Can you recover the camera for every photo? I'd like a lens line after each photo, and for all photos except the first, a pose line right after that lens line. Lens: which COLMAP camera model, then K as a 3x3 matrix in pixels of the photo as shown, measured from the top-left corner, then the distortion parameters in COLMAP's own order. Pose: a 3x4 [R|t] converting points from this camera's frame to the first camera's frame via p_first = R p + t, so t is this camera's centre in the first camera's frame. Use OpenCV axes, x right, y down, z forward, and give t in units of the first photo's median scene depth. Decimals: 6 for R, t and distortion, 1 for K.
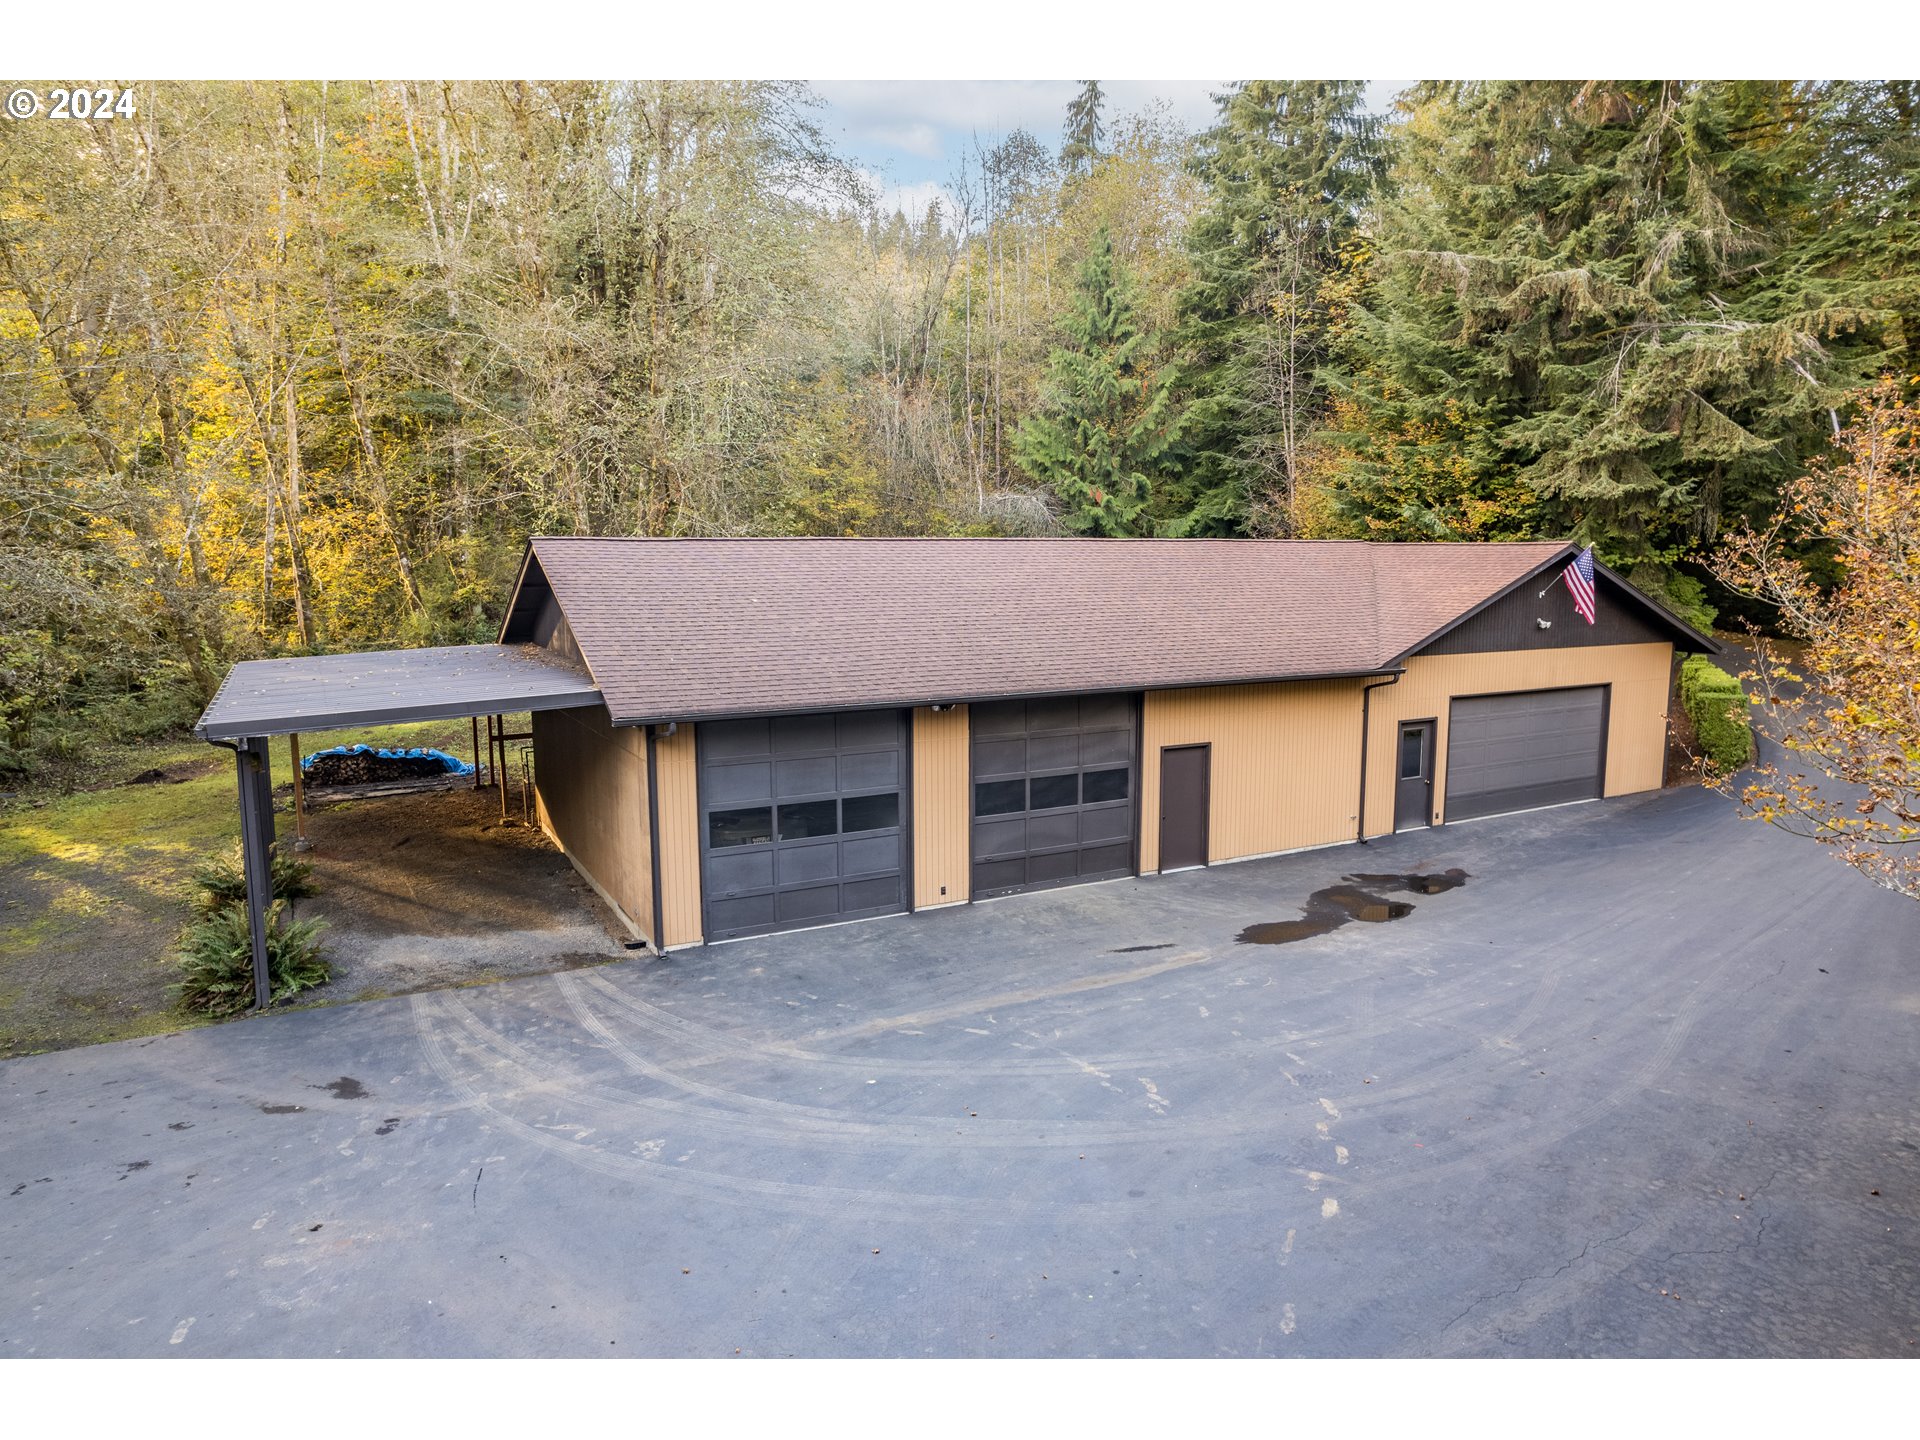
lens RADIAL K [[1254.3, 0, 960.0], [0, 1254.3, 720.0], [0, 0, 1]] dist [-0.104524, 0.118856]
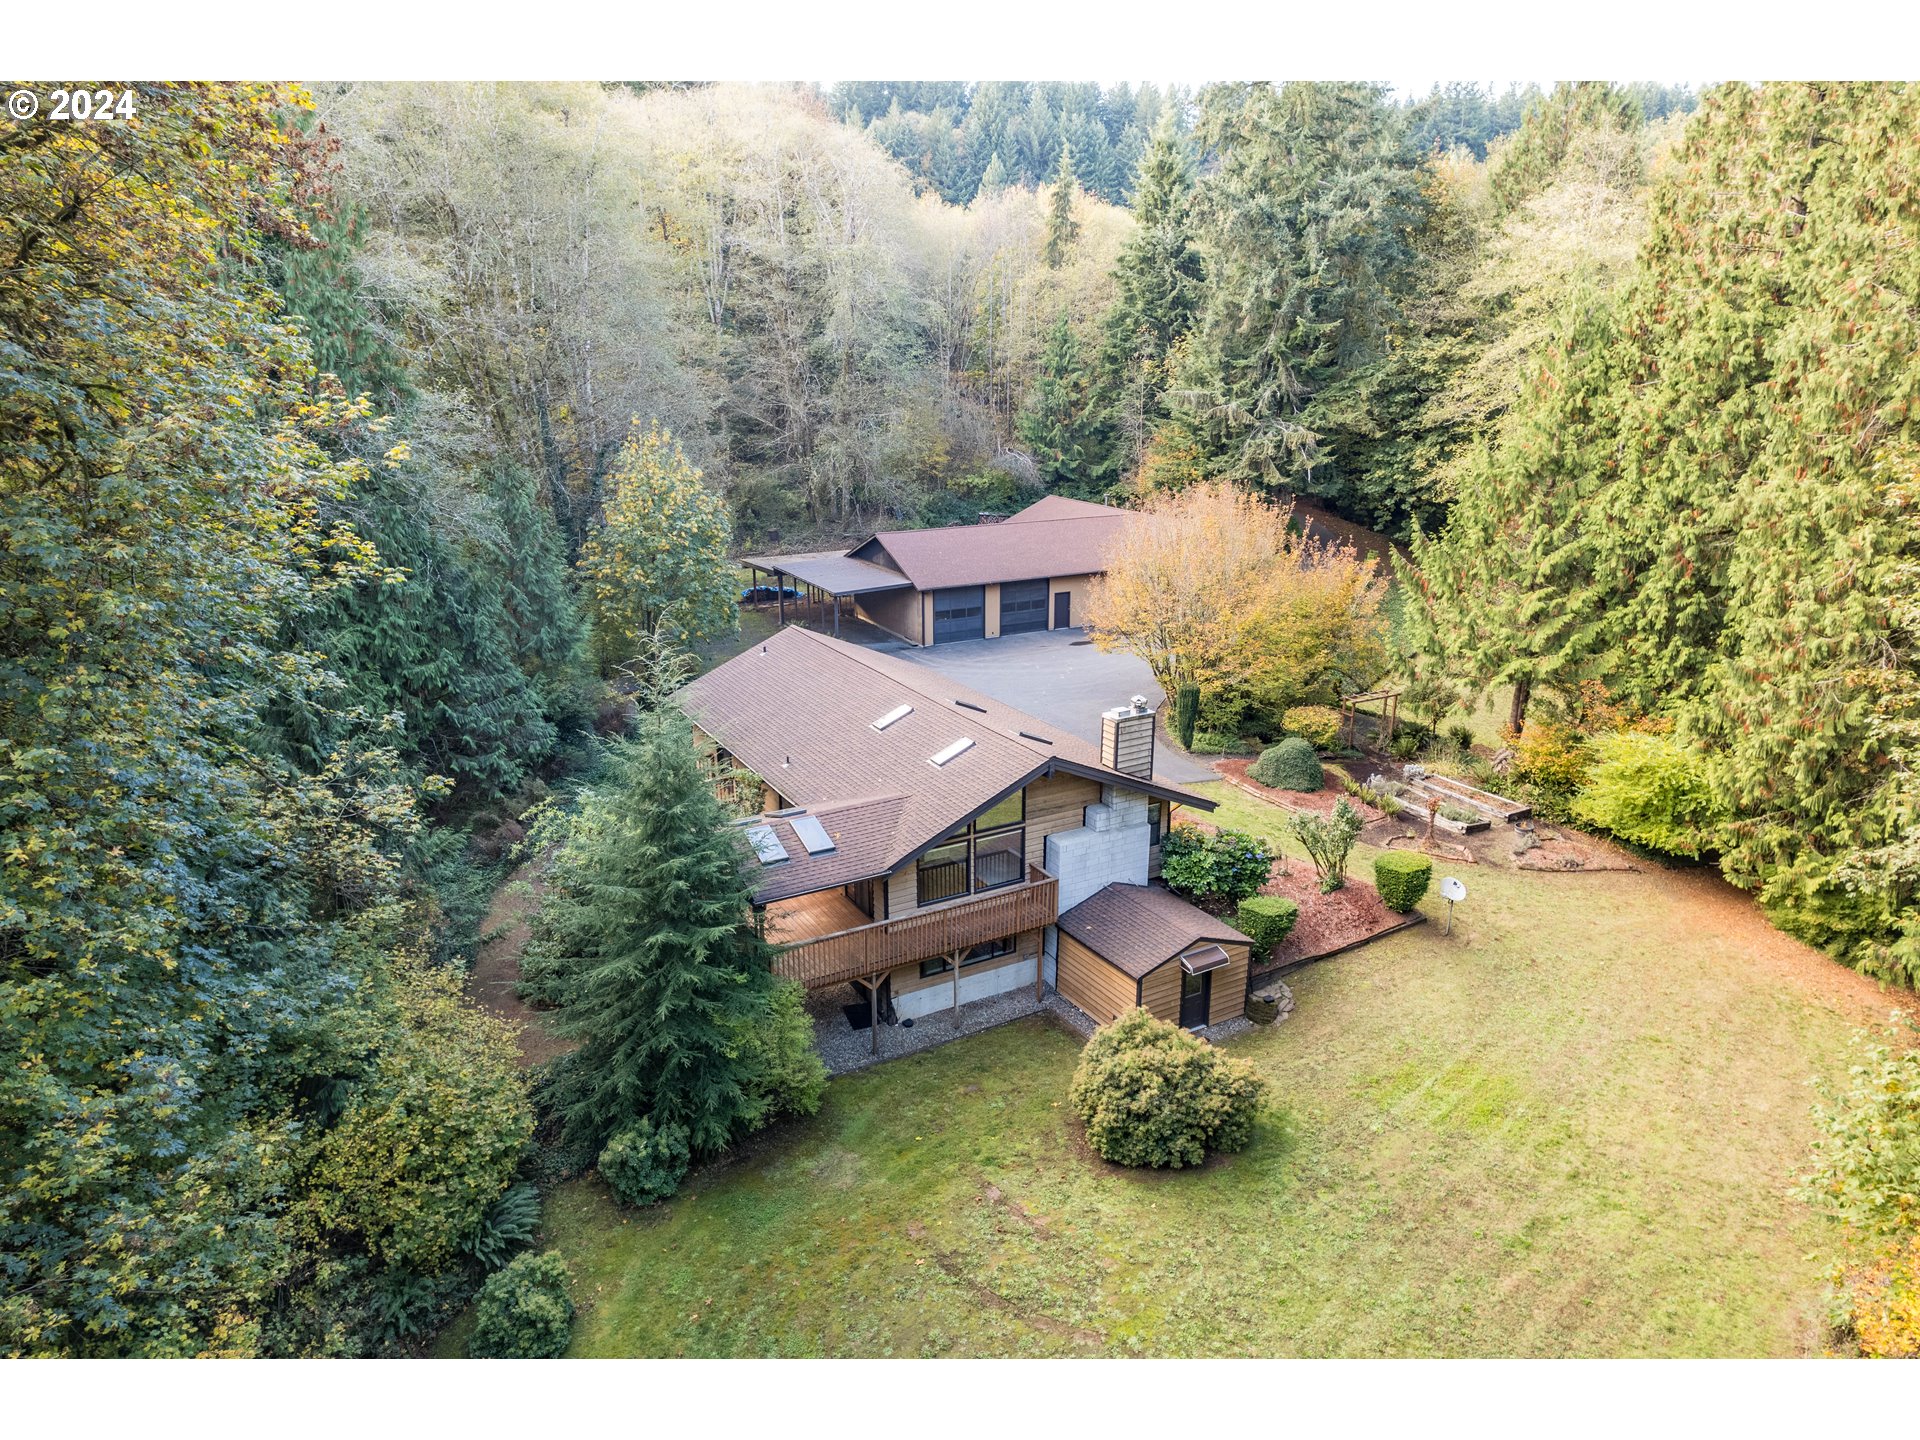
lens RADIAL K [[1235.5, 0, 960.0], [0, 1235.5, 720.0], [0, 0, 1]] dist [-0.017008, -0.004627]
pose [[0.999980, 0.000935, -0.006262, -0.082707], [0.000054, 0.987736, 0.156133, -0.169911], [0.006331, -0.156130, 0.987716, -2.496614]]
